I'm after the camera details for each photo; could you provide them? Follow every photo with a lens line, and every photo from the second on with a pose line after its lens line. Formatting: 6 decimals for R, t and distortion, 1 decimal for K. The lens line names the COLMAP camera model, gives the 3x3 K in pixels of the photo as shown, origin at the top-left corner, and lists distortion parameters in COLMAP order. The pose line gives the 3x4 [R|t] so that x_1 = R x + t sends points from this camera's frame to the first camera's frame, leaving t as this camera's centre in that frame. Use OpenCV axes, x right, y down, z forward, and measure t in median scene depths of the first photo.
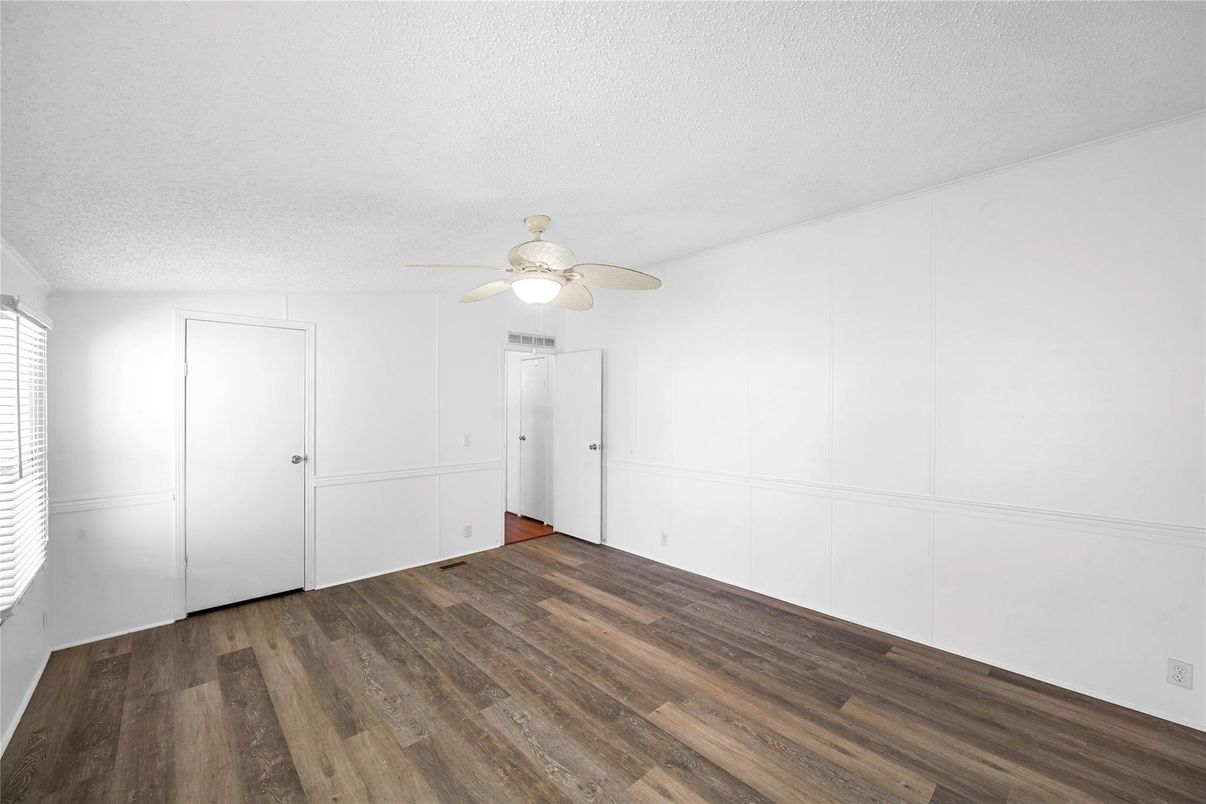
lens RADIAL K [[534.8, 0, 603.0], [0, 534.8, 402.0], [0, 0, 1]] dist [0.028549, -0.028276]
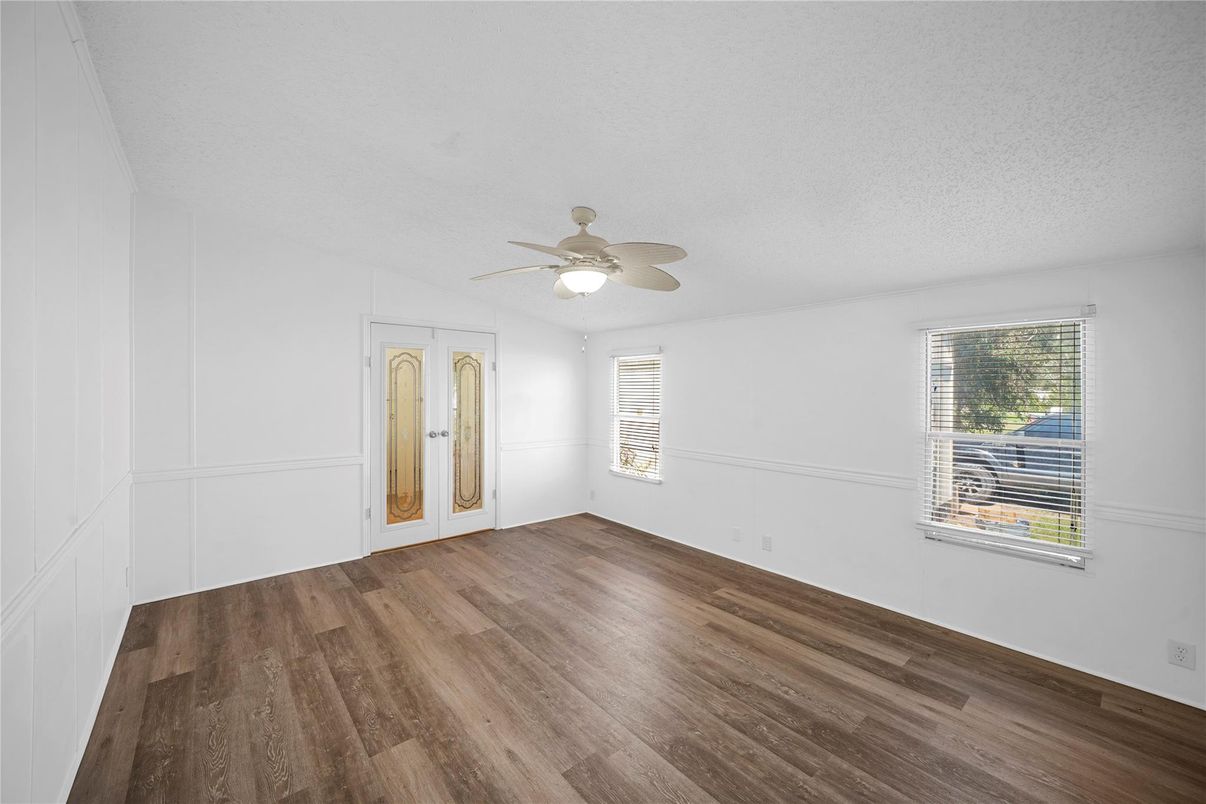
lens RADIAL K [[534.8, 0, 603.0], [0, 534.8, 402.0], [0, 0, 1]] dist [0.028549, -0.028276]
pose [[-0.999157, -0.005611, 0.040666, -0.207018], [-0.005096, 0.999906, 0.012762, 0.015927], [-0.040734, 0.012544, -0.999091, 2.059851]]
